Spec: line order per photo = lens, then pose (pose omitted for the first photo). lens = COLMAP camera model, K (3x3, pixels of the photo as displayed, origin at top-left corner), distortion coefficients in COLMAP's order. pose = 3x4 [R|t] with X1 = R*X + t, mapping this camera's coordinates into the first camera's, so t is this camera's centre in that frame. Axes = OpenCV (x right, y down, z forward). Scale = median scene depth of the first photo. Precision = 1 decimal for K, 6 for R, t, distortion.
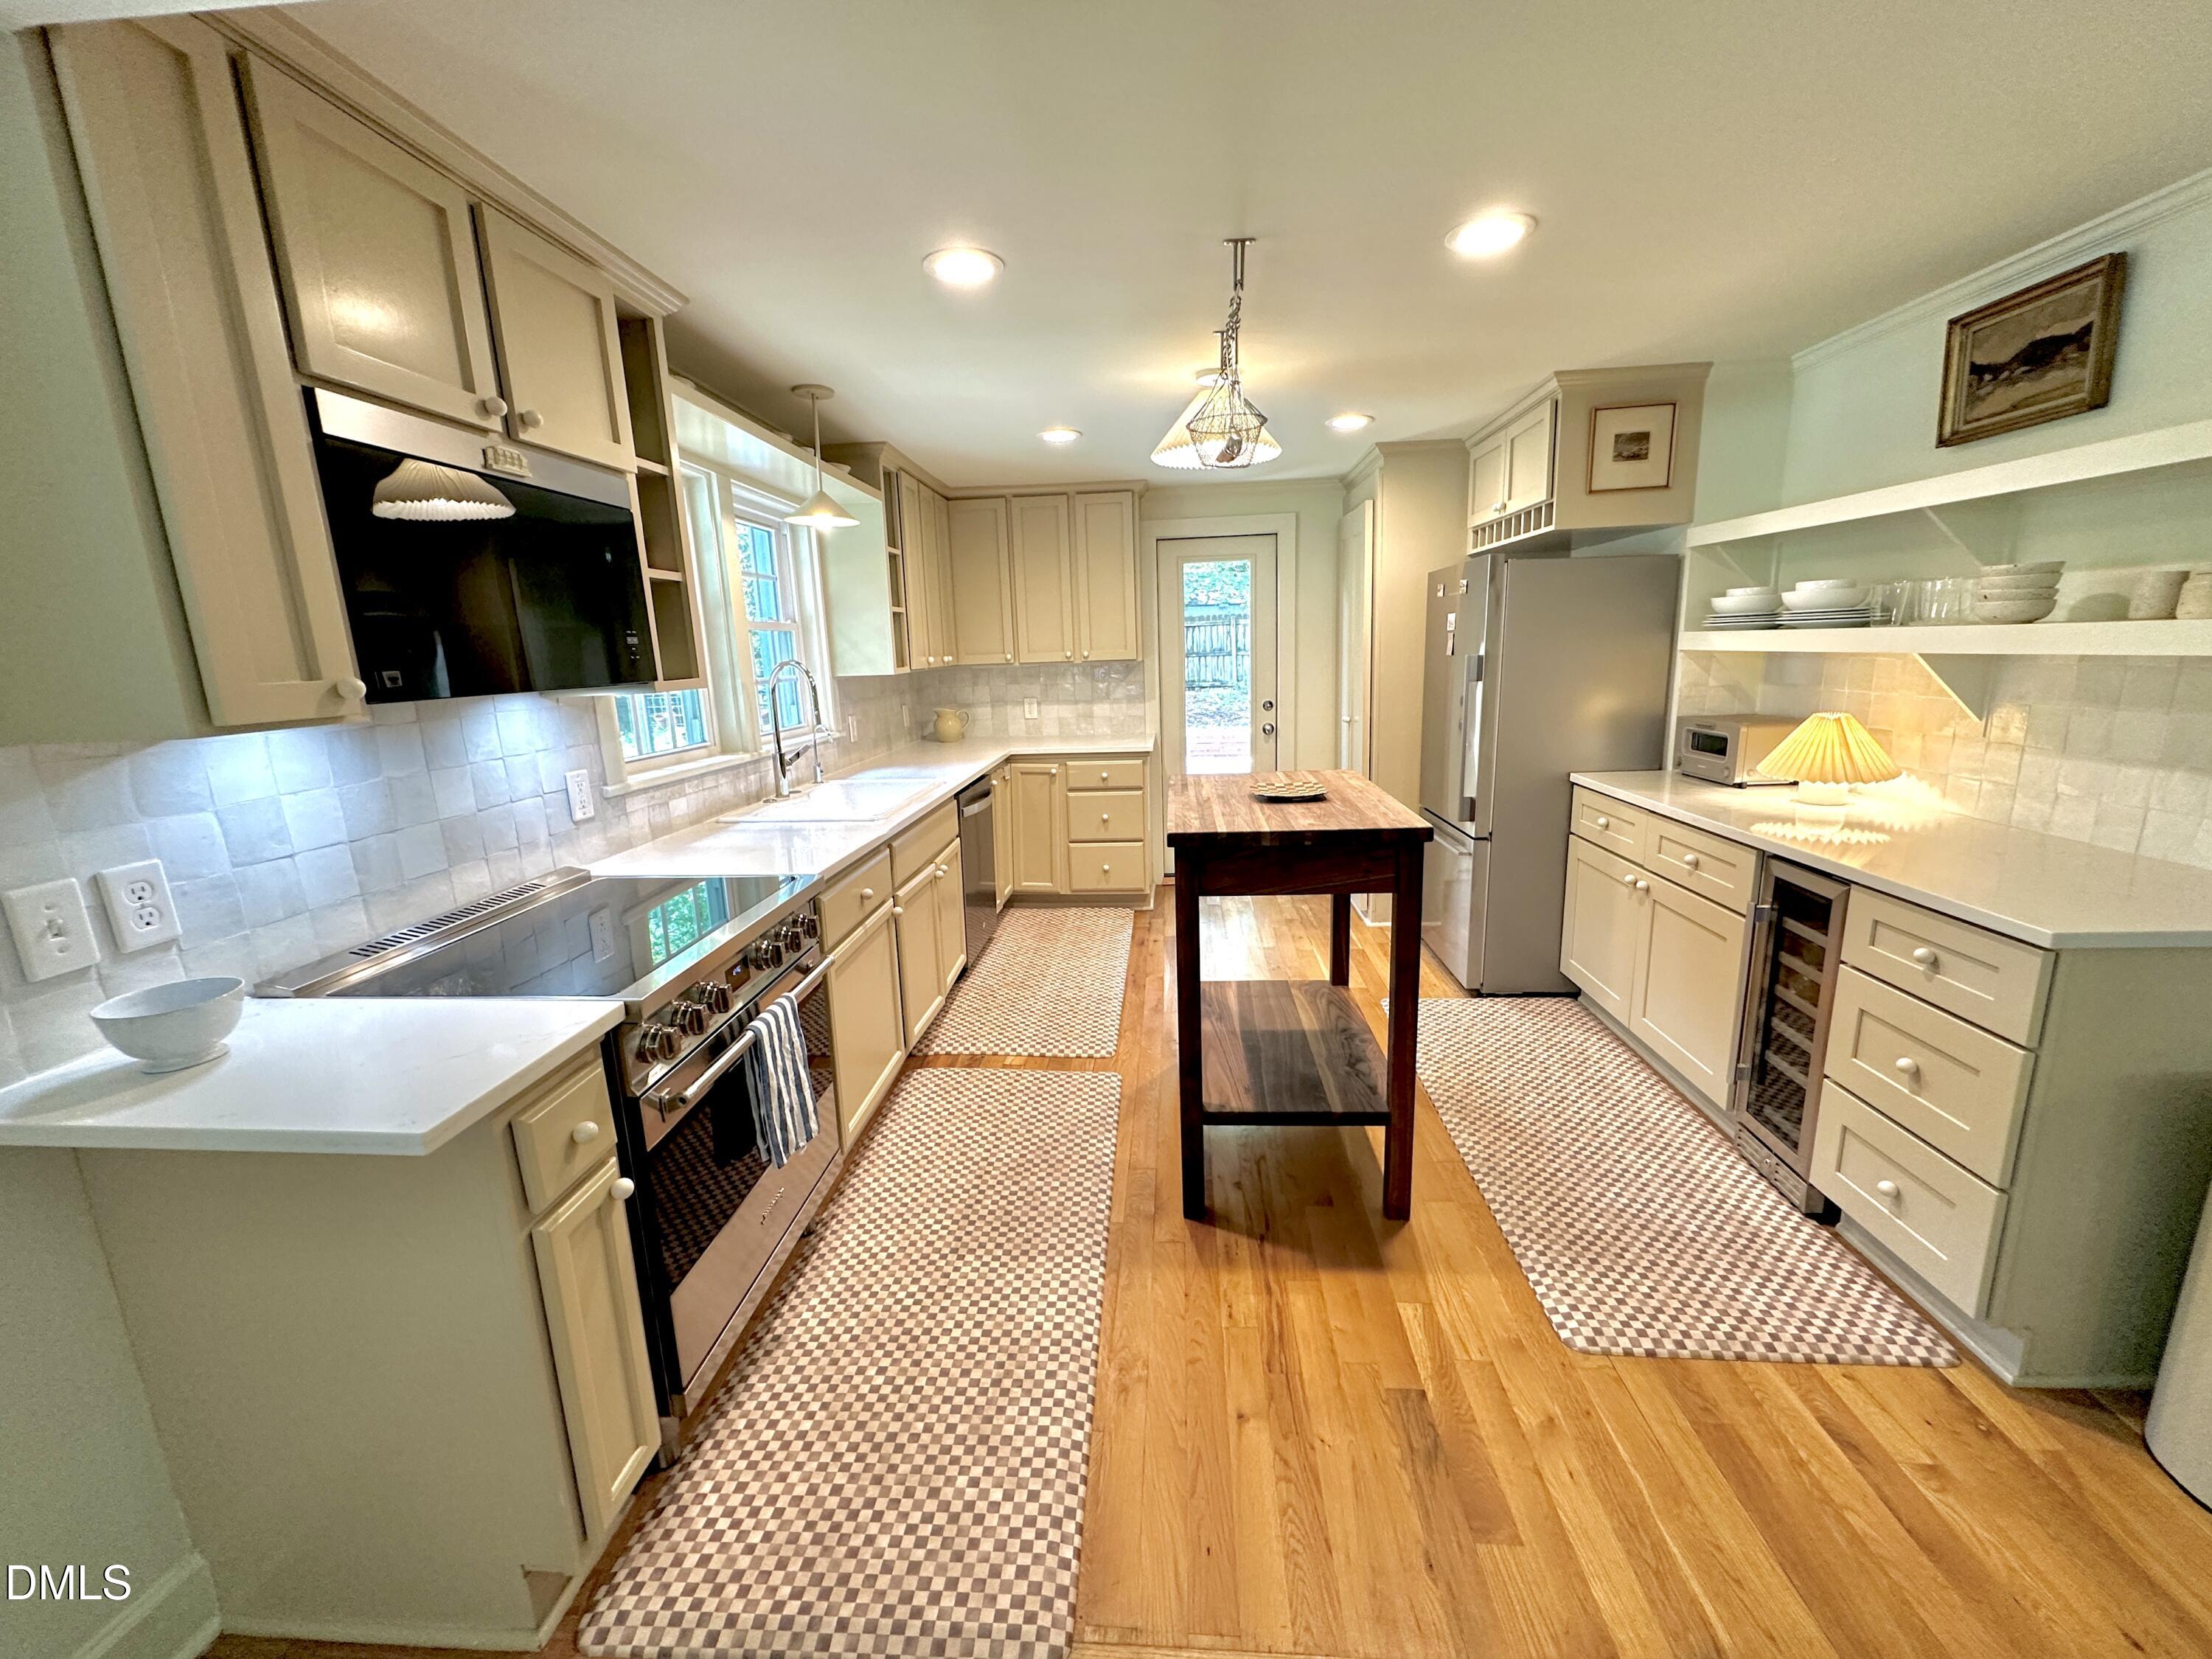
lens RADIAL K [[876.8, 0, 1106.0], [0, 876.8, 829.5], [0, 0, 1]] dist [0.000194, 0.000032]
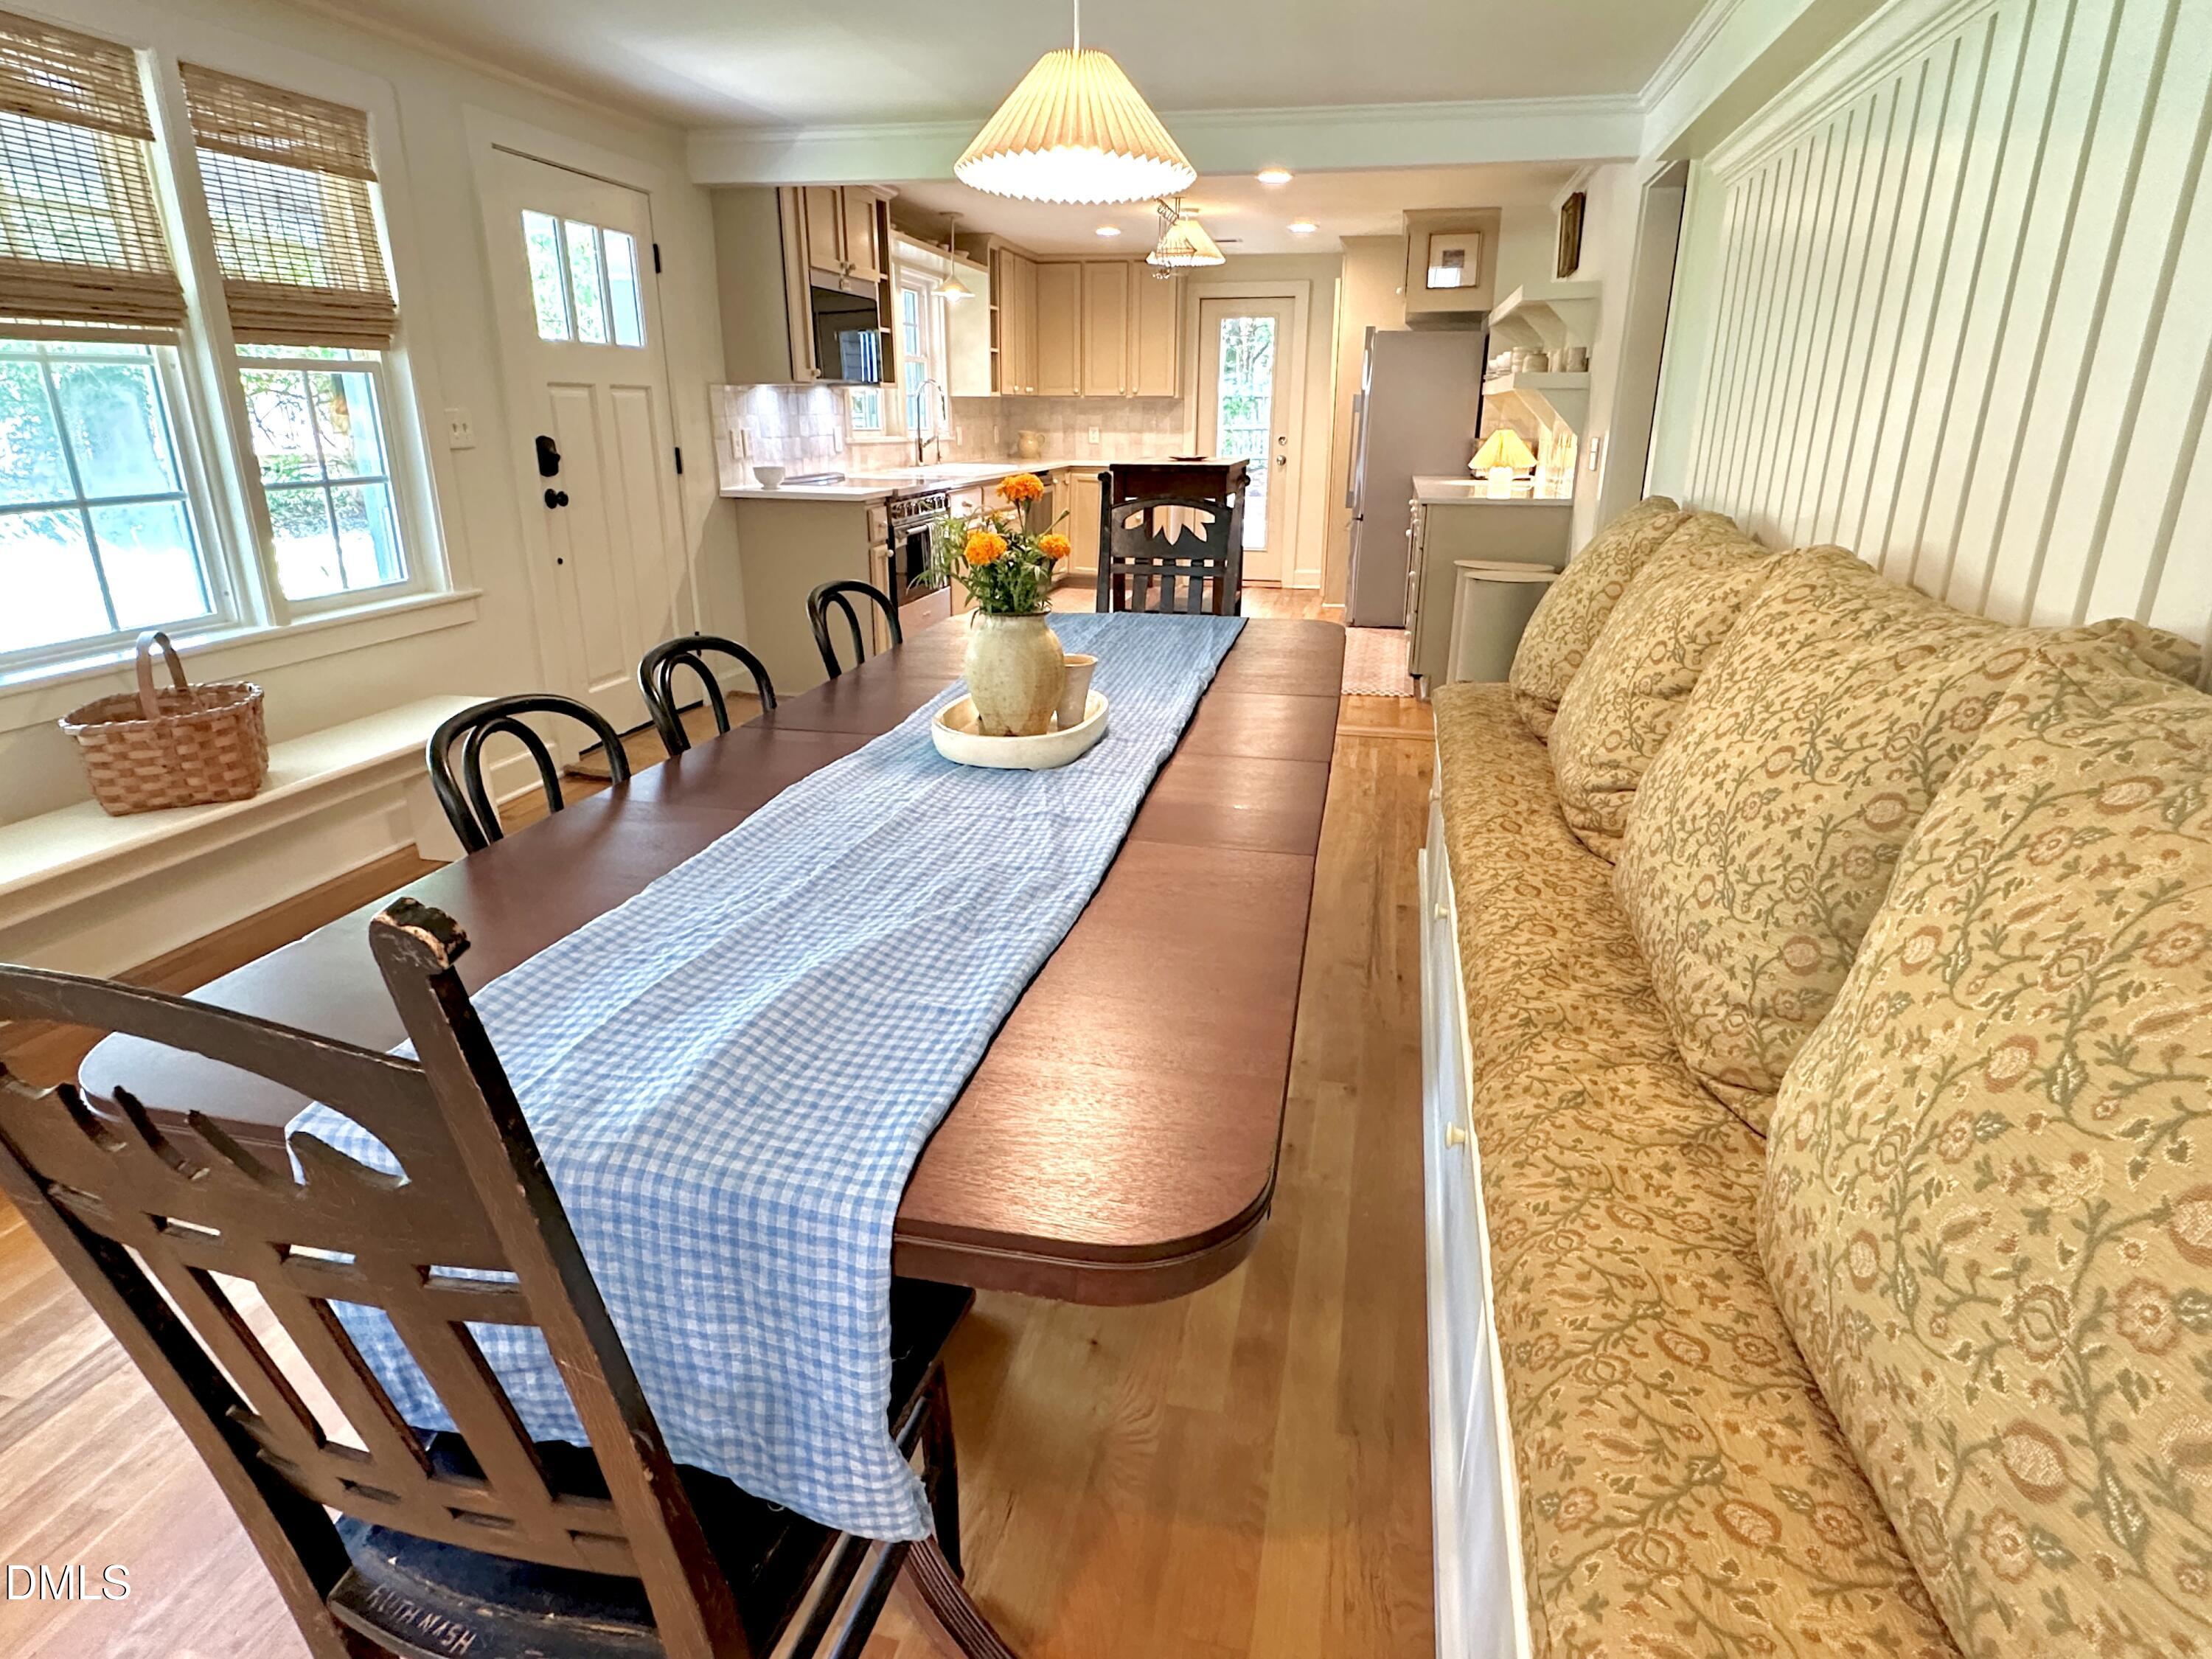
lens RADIAL K [[1231.0, 0, 1106.0], [0, 1231.0, 829.5], [0, 0, 1]] dist [0.001554, 0.000094]
pose [[0.988997, 0.081888, -0.123207, 0.271456], [-0.066344, 0.989889, 0.125369, 0.277050], [0.132228, -0.115815, 0.984430, -1.116467]]
